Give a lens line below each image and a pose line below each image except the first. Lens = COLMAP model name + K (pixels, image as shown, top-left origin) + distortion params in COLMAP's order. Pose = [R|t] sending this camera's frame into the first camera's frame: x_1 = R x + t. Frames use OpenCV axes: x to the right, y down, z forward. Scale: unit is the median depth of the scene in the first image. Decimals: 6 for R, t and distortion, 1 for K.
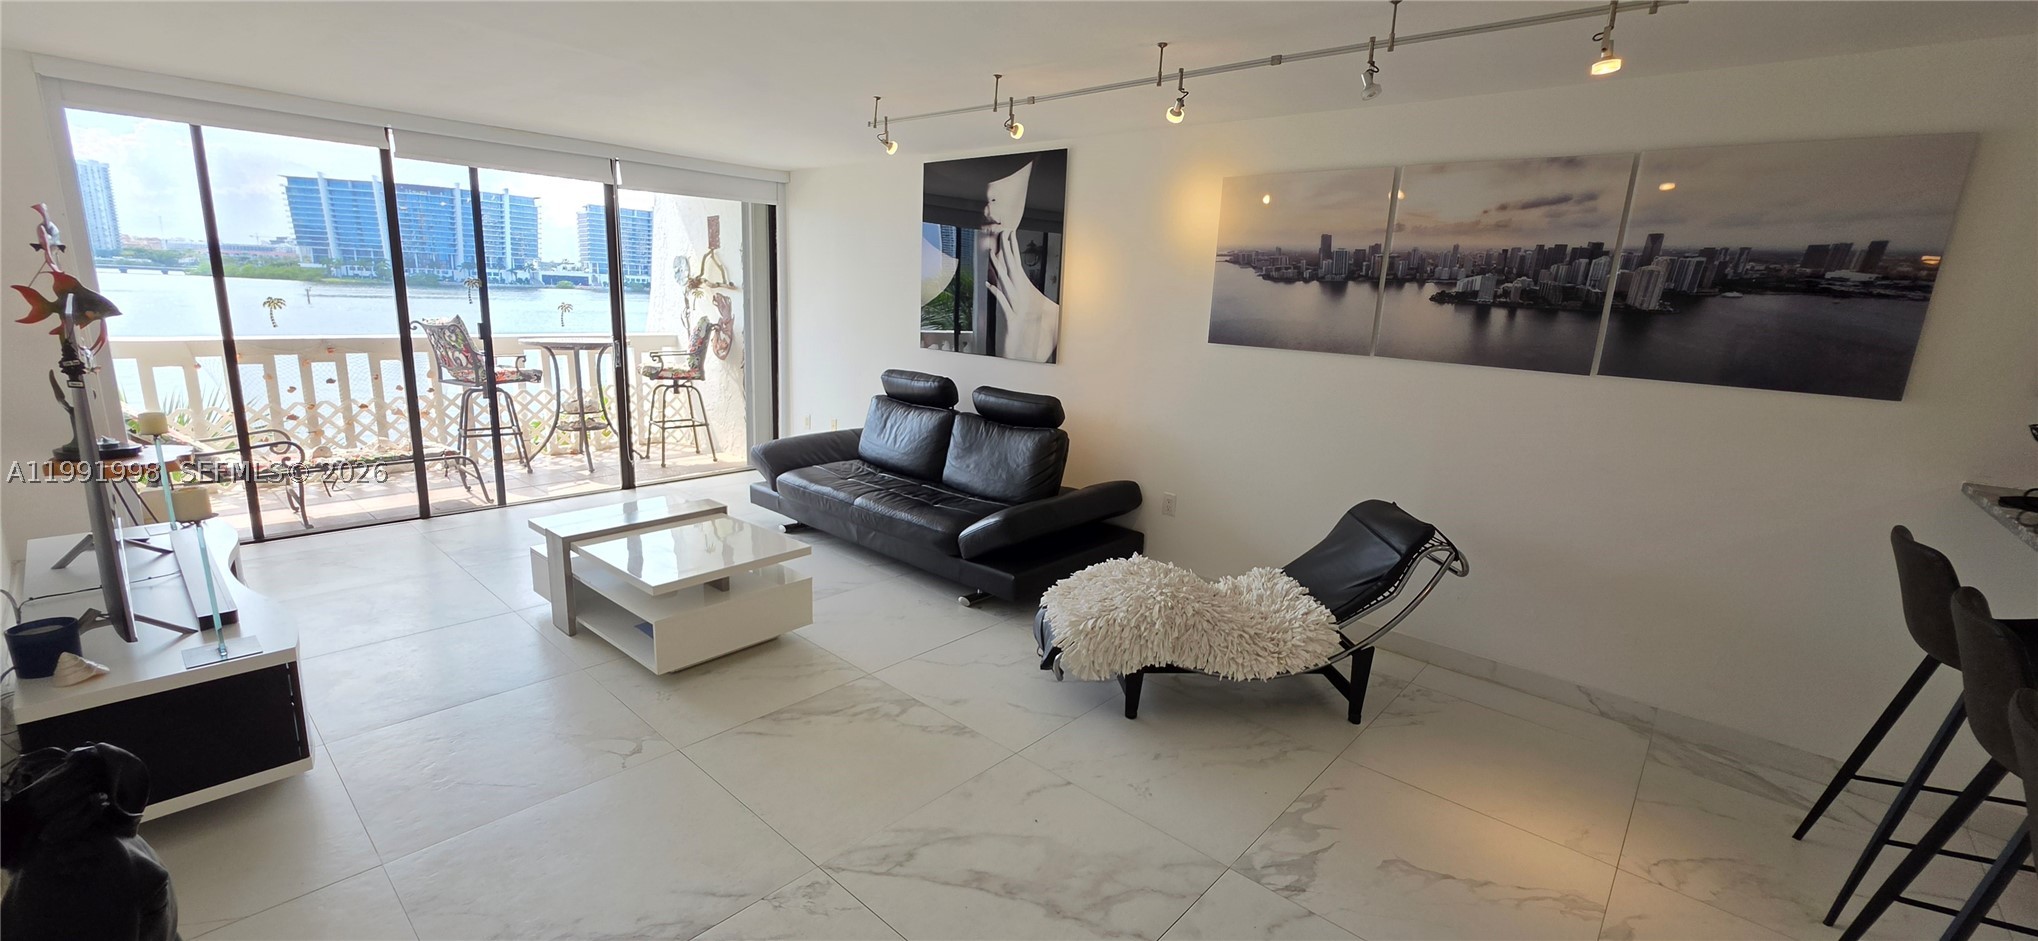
lens RADIAL K [[816.3, 0, 1014.9], [0, 816.3, 468.0], [0, 0, 1]] dist [-0.002830, 0.001950]
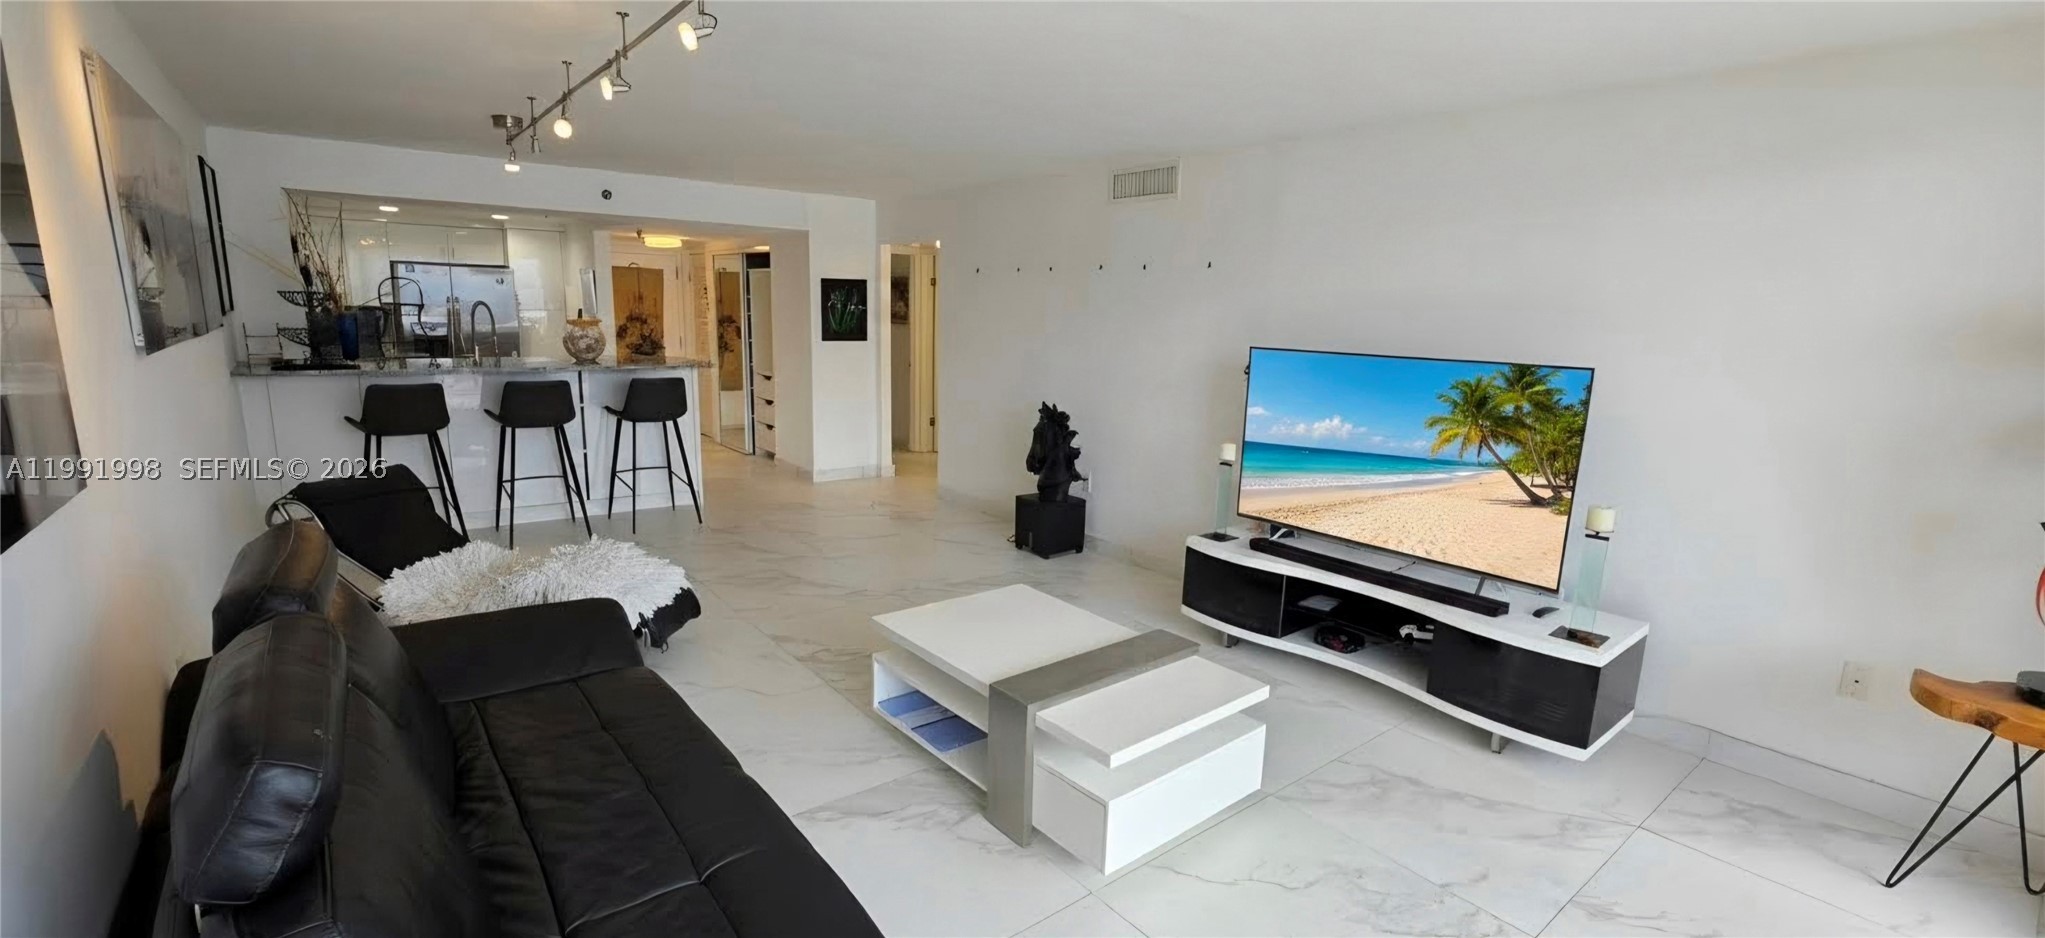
lens RADIAL K [[845.9, 0, 1027.9], [0, 845.9, 490.0], [0, 0, 1]] dist [-0.004728, 0.001334]
pose [[-0.983951, -0.106244, 0.143362, -0.586344], [-0.037930, 0.909594, 0.413763, -0.439973], [-0.174361, 0.401684, -0.899026, 1.923265]]
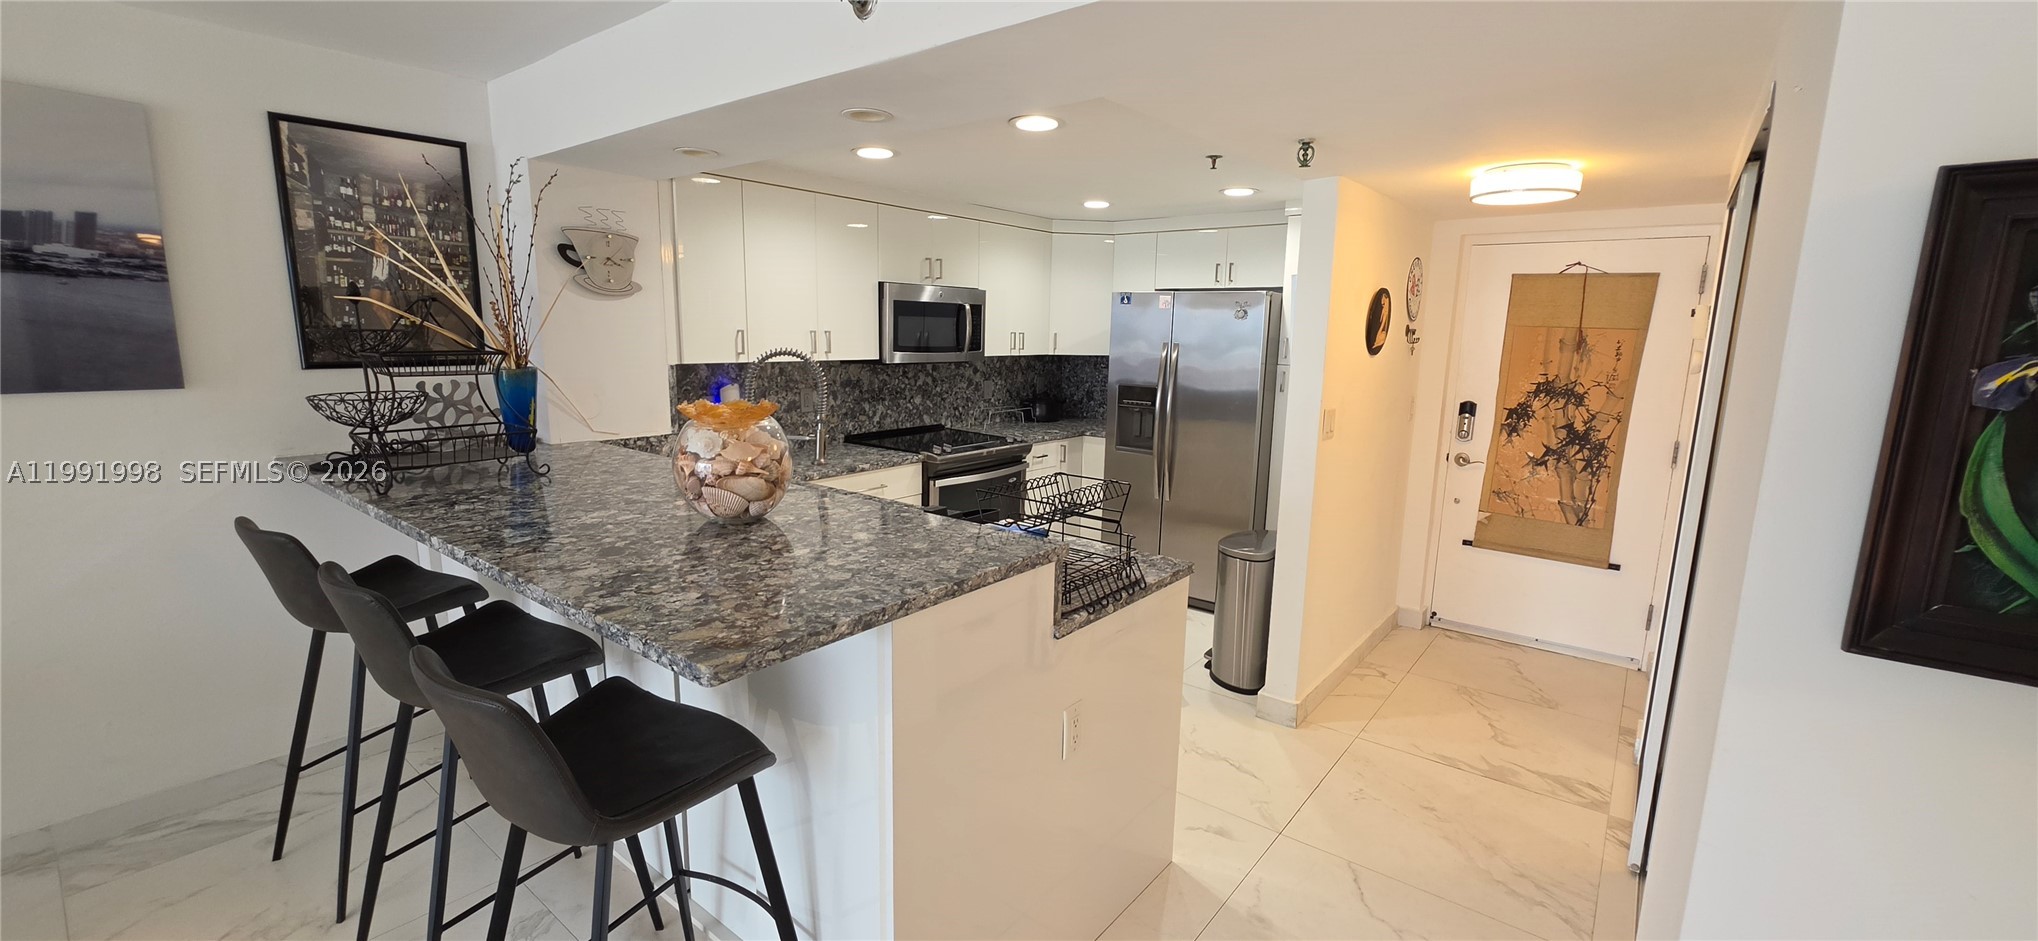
lens RADIAL K [[816.3, 0, 1014.8], [0, 816.3, 470.3], [0, 0, 1]] dist [-0.002830, 0.001950]
pose [[-0.059516, -0.219690, 0.973753, 0.078005], [0.187719, 0.955615, 0.227071, -0.022368], [-0.980418, 0.196307, -0.015635, 0.080218]]
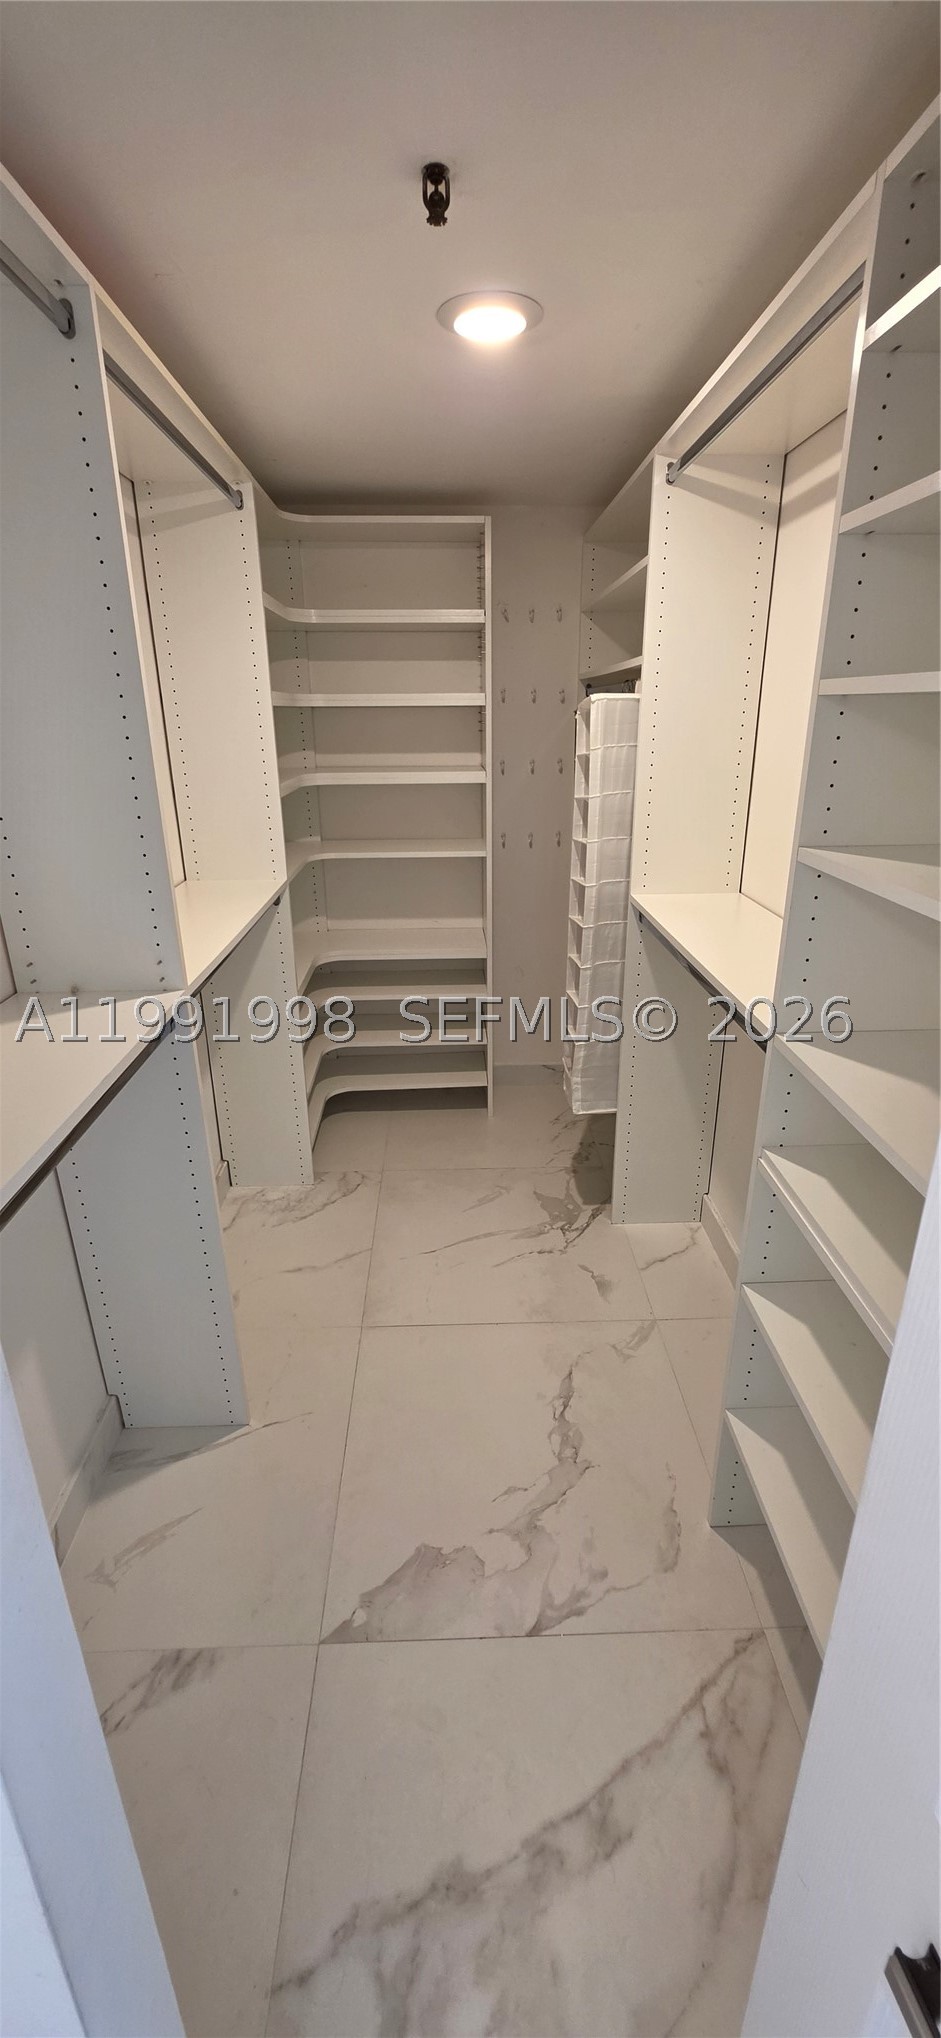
lens RADIAL K [[816.3, 0, 479.1], [0, 816.3, 1020.4], [0, 0, 1]] dist [-0.002830, 0.001950]
pose [[-0.720635, 0.204572, -0.662446, 0.189932], [-0.169017, 0.874815, 0.454017, -0.151328], [0.672397, 0.439145, -0.595847, 0.722700]]
